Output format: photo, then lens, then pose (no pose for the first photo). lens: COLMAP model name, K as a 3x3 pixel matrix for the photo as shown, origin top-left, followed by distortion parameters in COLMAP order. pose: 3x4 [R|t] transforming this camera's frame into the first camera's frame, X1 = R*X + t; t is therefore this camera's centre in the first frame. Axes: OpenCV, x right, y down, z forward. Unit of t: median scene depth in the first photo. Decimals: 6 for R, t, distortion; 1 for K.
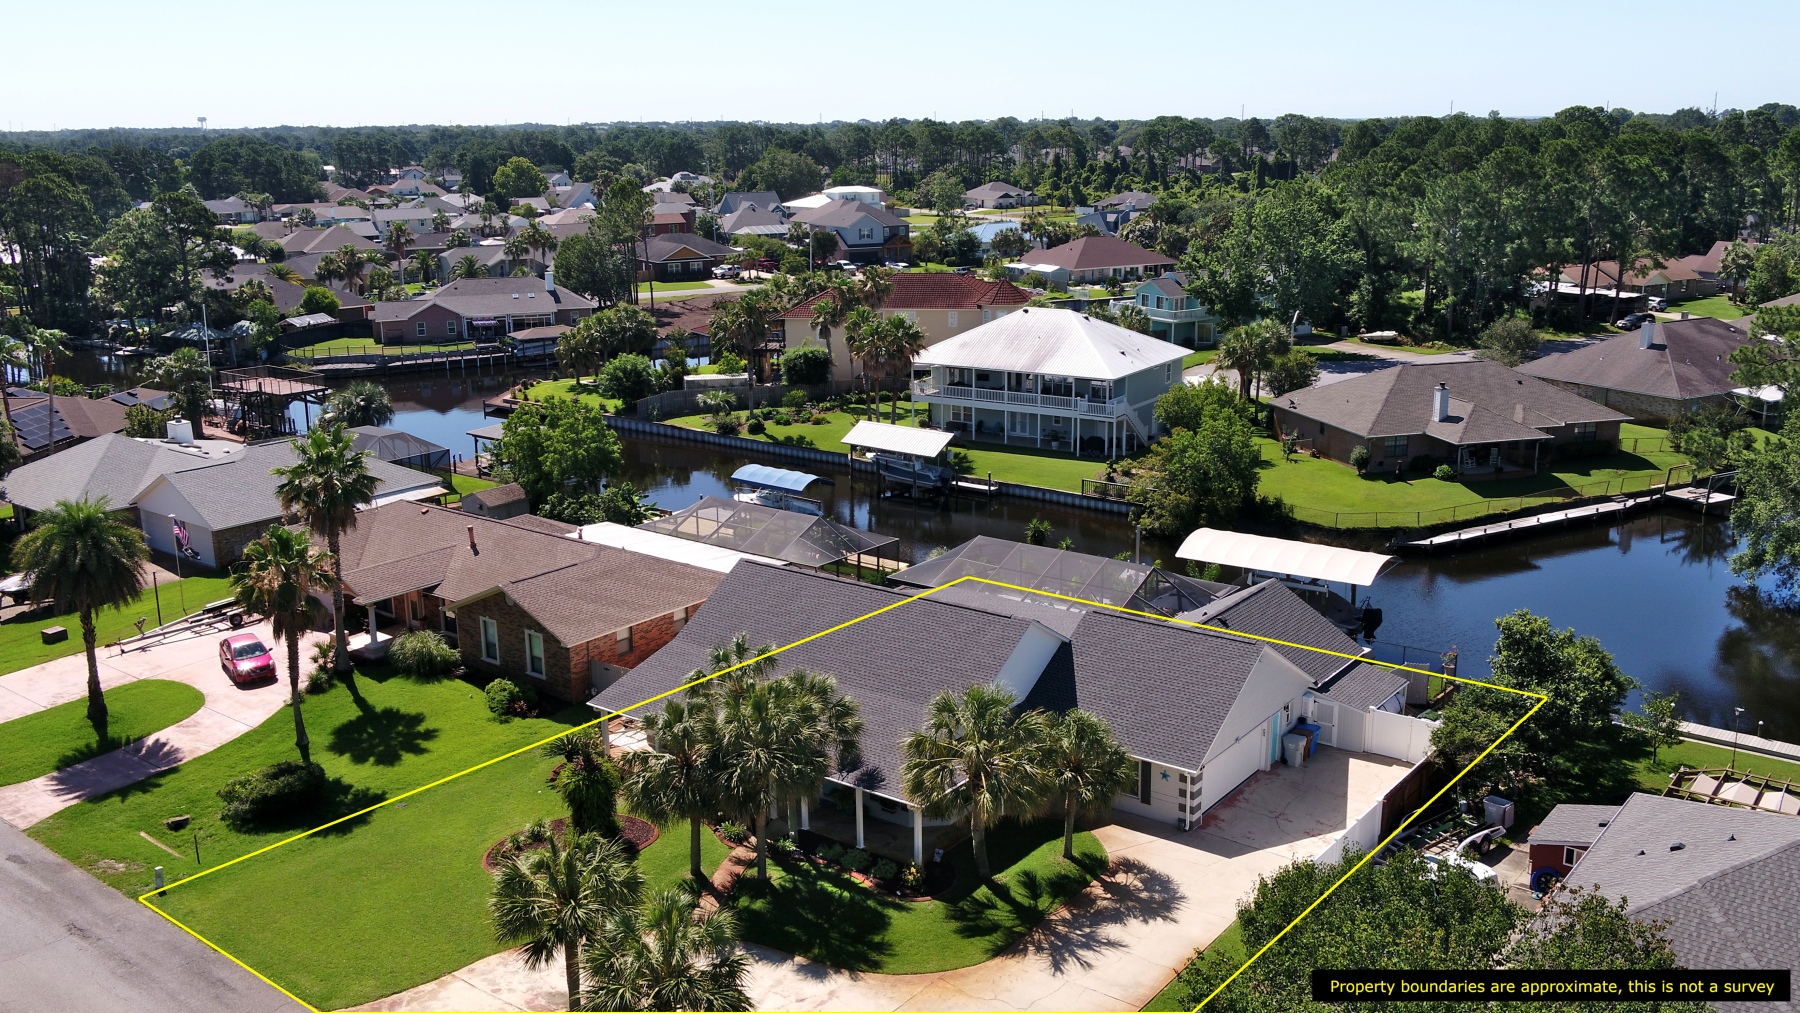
lens RADIAL K [[1525.4, 0, 896.8], [0, 1525.4, 503.2], [0, 0, 1]] dist [-0.006007, -0.000707]
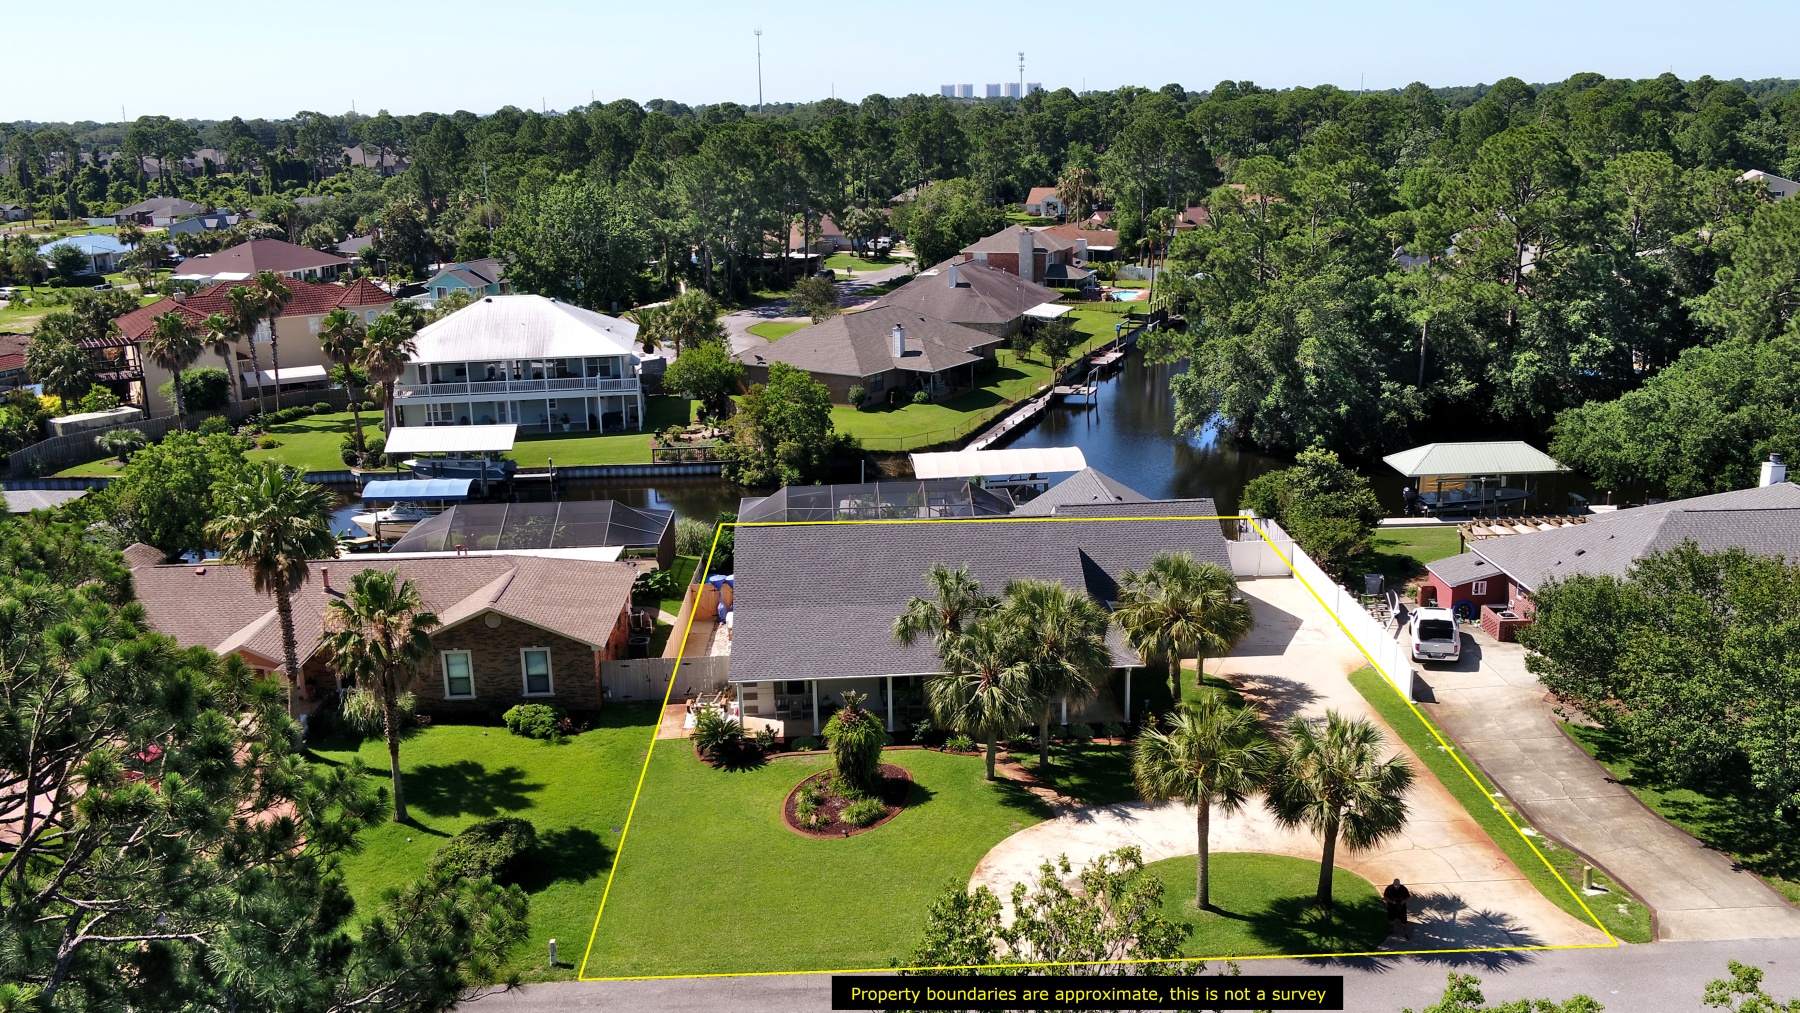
lens RADIAL K [[1525.4, 0, 881.6], [0, 1525.4, 511.6], [0, 0, 1]] dist [-0.006007, -0.000707]
pose [[0.772754, -0.170772, 0.611301, -0.399250], [0.168020, 0.983804, 0.062437, -0.012392], [-0.612063, 0.054462, 0.788931, 0.087328]]
